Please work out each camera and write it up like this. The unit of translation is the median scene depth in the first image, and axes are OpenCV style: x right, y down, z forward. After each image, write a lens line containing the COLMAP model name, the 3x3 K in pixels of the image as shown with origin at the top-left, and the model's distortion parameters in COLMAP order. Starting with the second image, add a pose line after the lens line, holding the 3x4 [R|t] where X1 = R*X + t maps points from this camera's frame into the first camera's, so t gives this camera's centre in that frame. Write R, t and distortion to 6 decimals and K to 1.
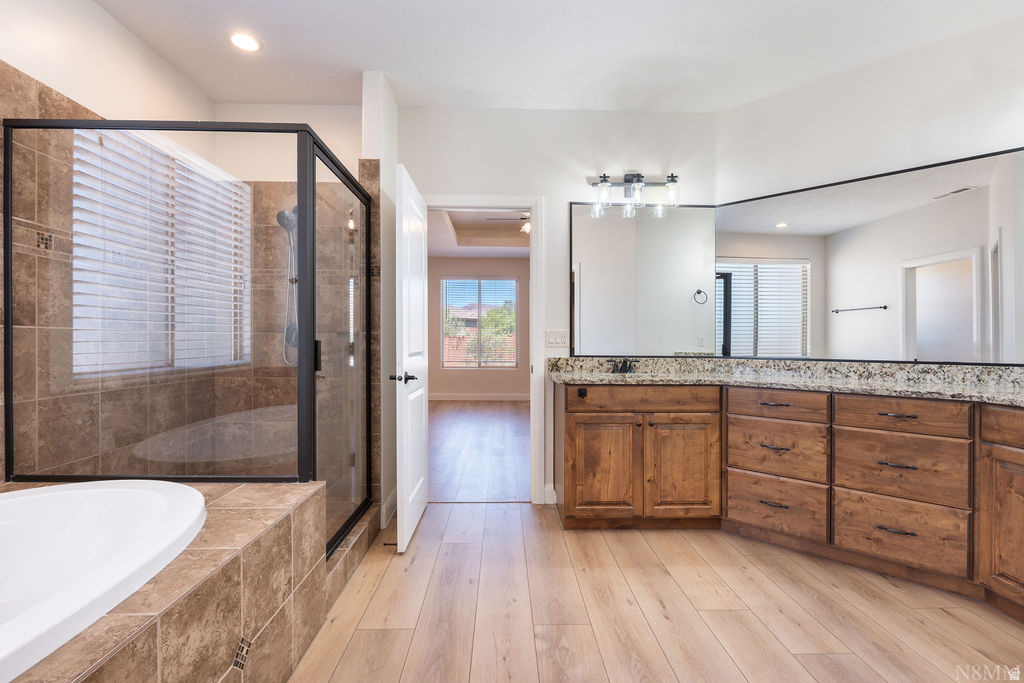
lens RADIAL K [[459.2, 0, 513.2], [0, 459.2, 341.5], [0, 0, 1]] dist [-0.000265, -0.000074]
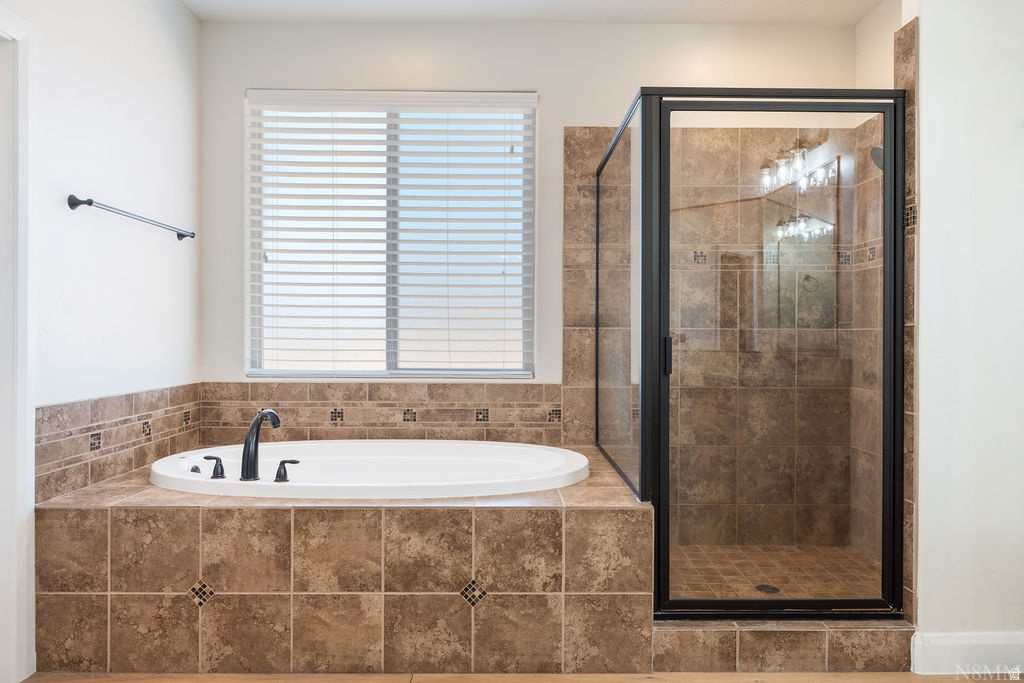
lens RADIAL K [[698.5, 0, 512.6], [0, 698.5, 340.8], [0, 0, 1]] dist [-0.000777, 0.000092]
pose [[-0.022808, -0.002553, -0.999737, 0.697428], [-0.002183, 0.999994, -0.002504, 0.006747], [0.999737, 0.002126, -0.022813, 0.628126]]
